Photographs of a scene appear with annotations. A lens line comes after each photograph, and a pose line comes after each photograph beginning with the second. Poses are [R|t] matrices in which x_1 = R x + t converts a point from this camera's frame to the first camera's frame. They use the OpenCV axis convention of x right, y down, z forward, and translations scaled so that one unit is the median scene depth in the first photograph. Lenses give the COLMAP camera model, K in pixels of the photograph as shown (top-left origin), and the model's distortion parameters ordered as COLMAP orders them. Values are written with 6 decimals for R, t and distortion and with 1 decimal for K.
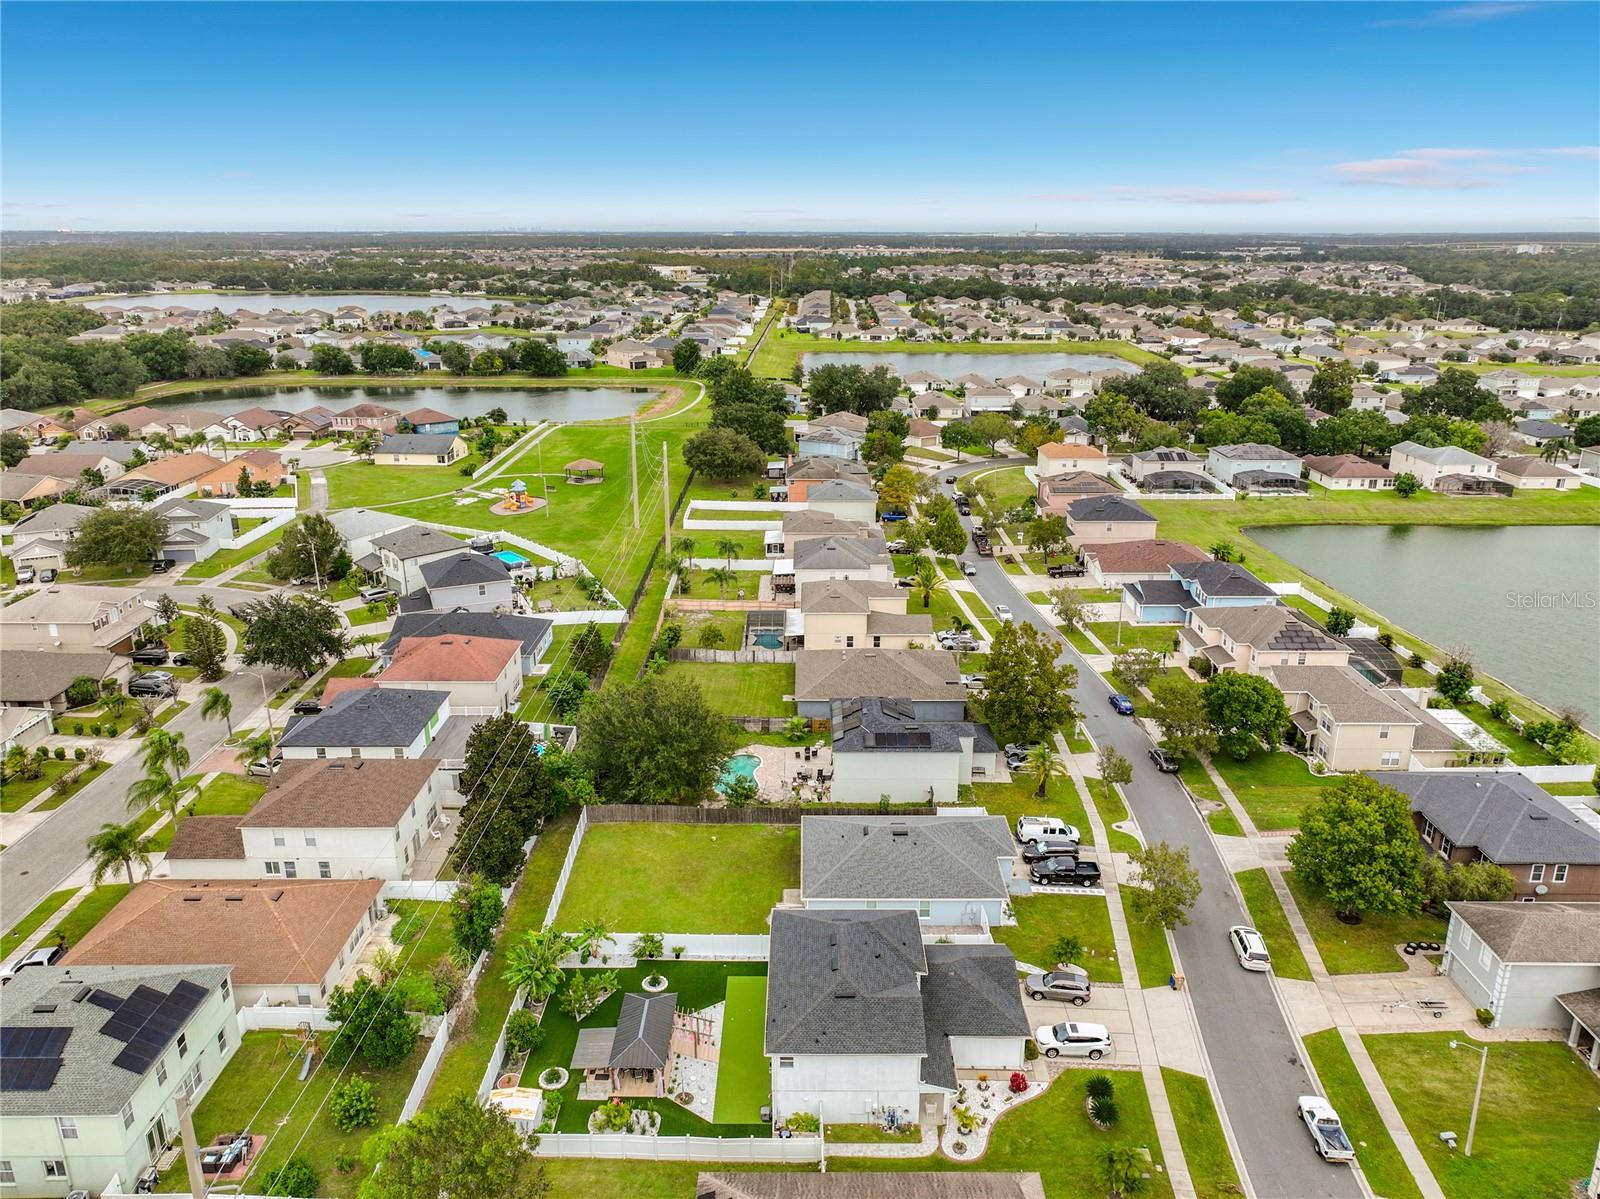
lens RADIAL K [[1140.7, 0, 801.2], [0, 1140.7, 580.6], [0, 0, 1]] dist [0.001446, 0.012421]
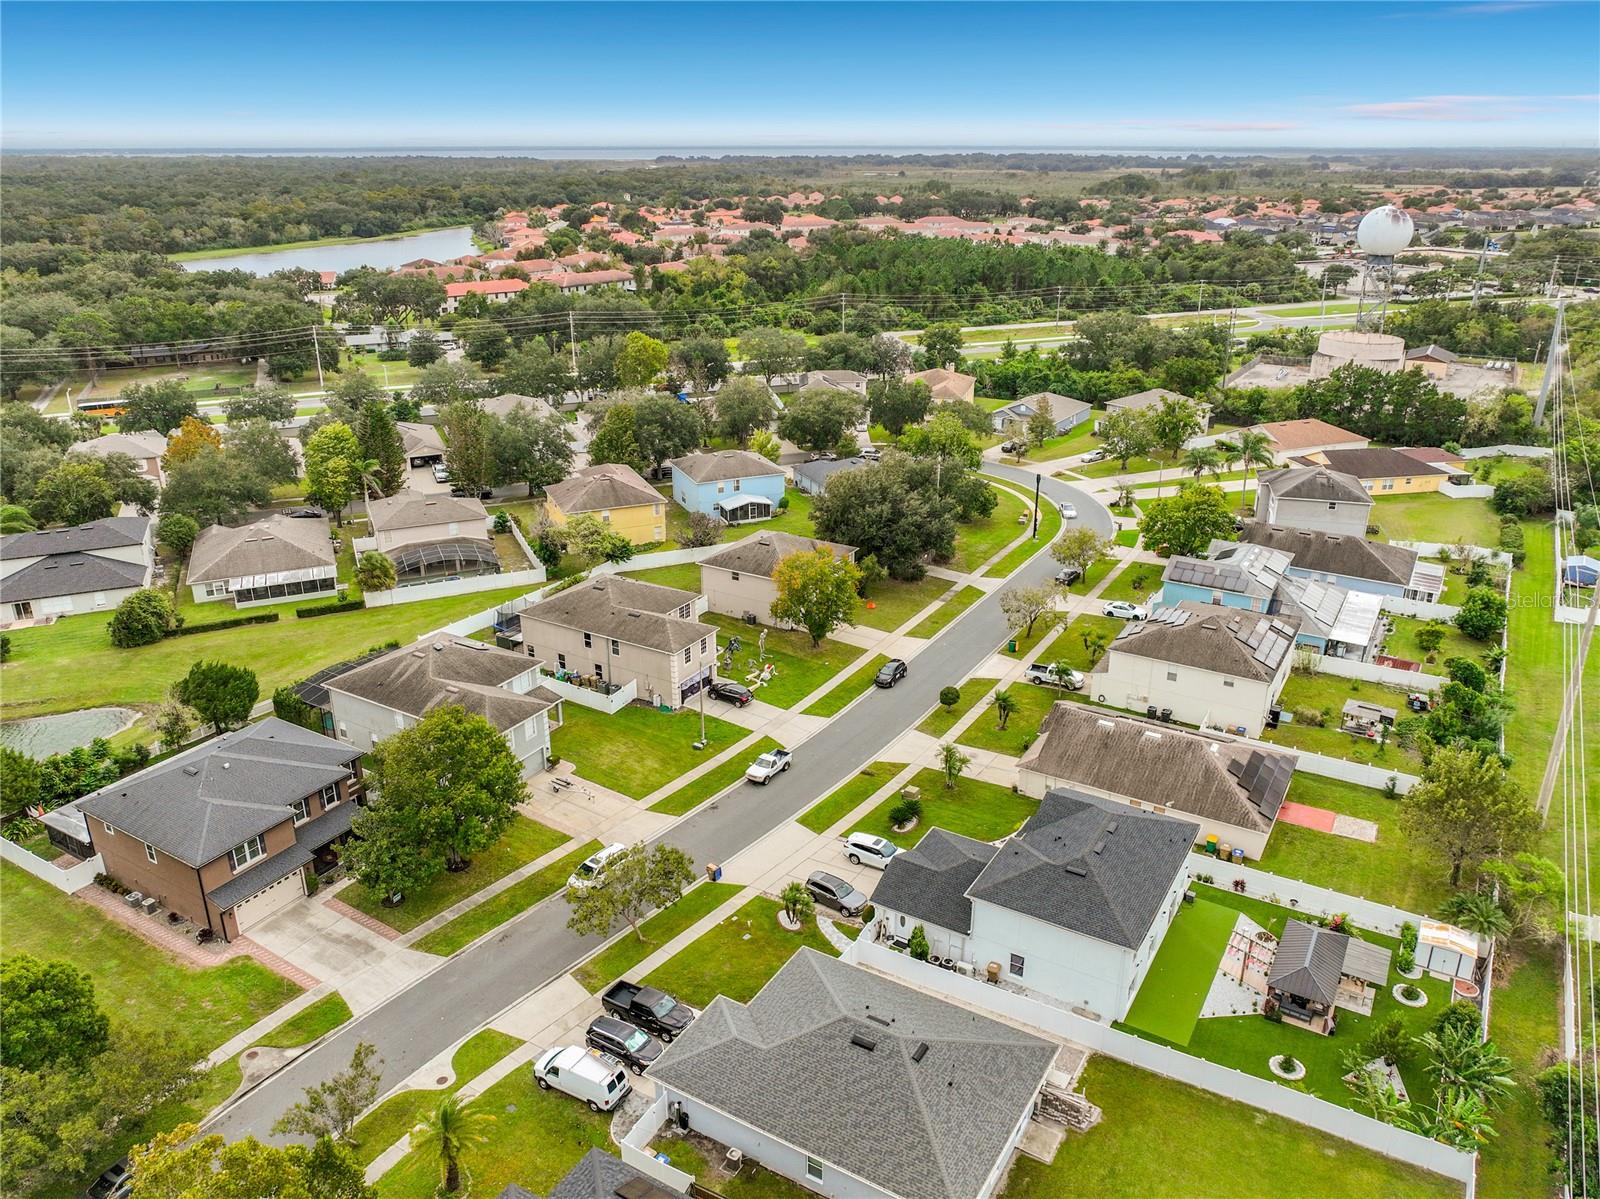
lens RADIAL K [[1156.6, 0, 800.0], [0, 1156.6, 599.5], [0, 0, 1]] dist [-0.043193, 0.002499]
pose [[-0.858138, -0.184033, 0.479302, -0.146186], [0.155610, 0.796410, 0.584394, -0.363240], [-0.489269, 0.576075, -0.654793, 1.378477]]
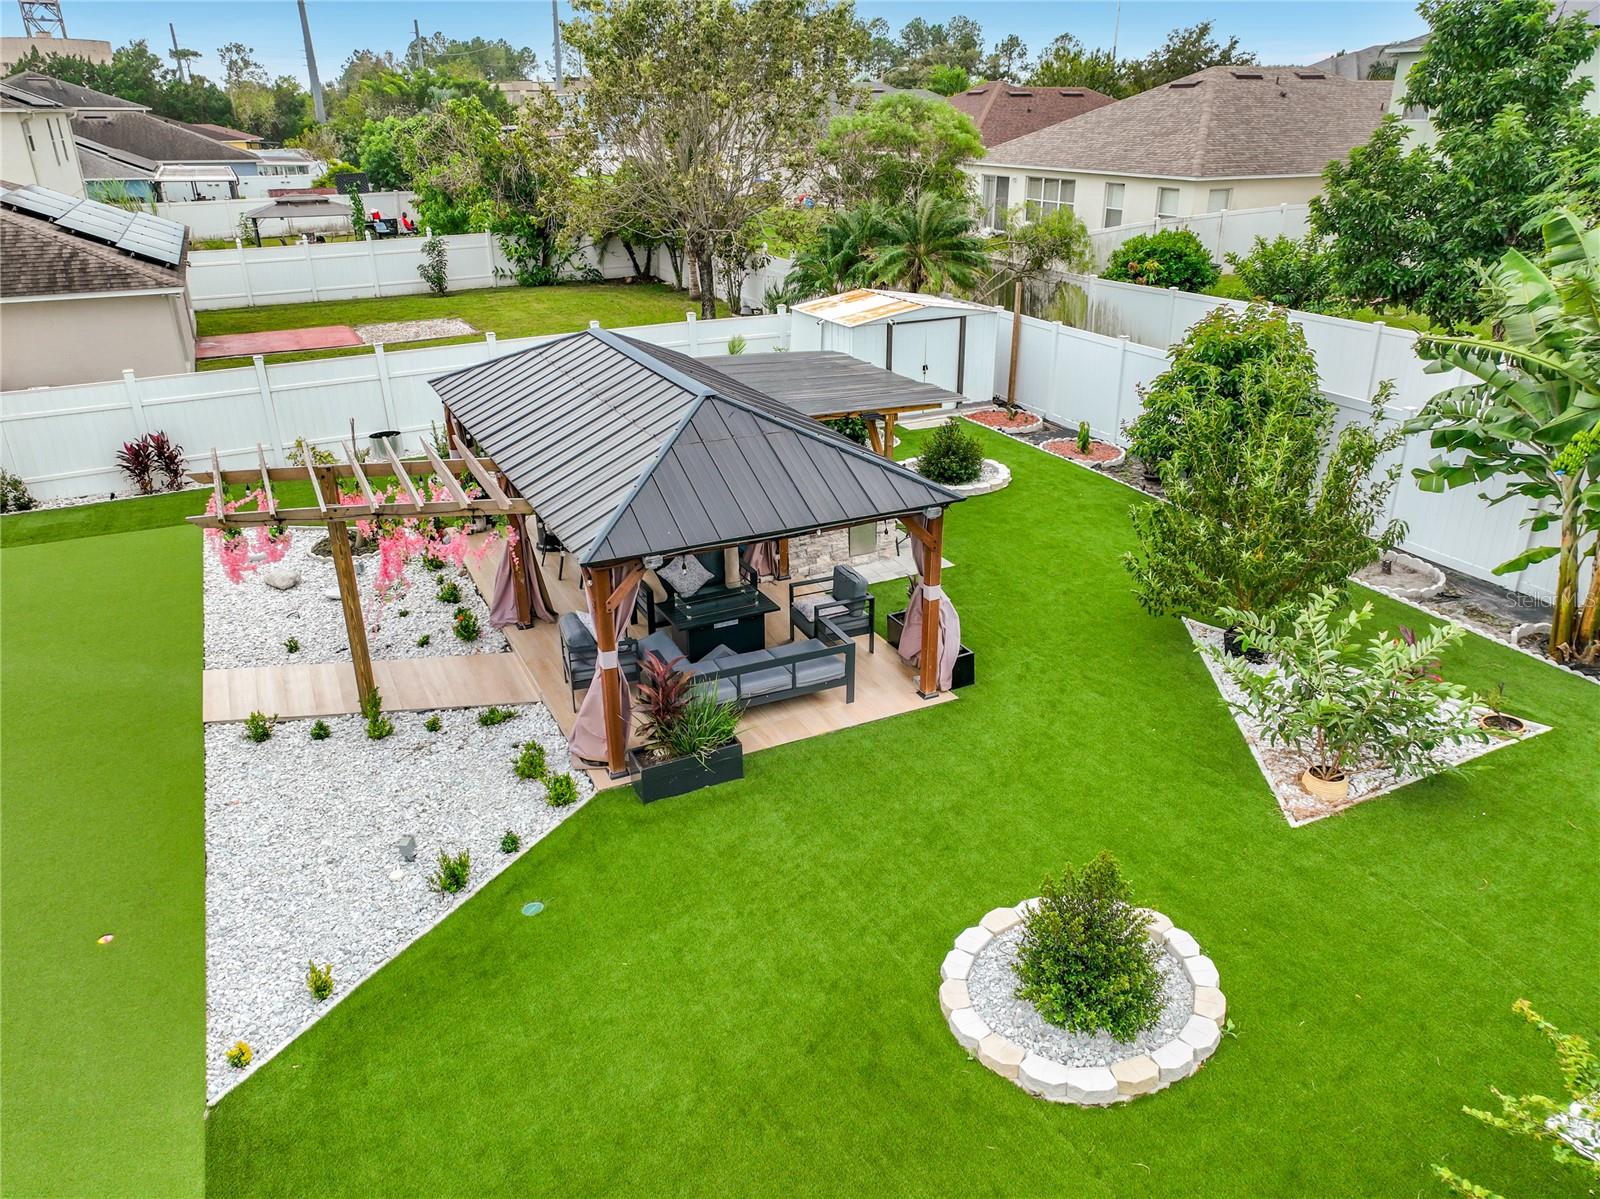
lens RADIAL K [[1122.1, 0, 801.5], [0, 1122.1, 592.8], [0, 0, 1]] dist [-0.007045, 0.024125]
pose [[-0.895284, 0.187250, -0.404233, -0.072934], [-0.119024, 0.773854, 0.622079, 0.257571], [0.429302, 0.605051, -0.670532, 0.963027]]
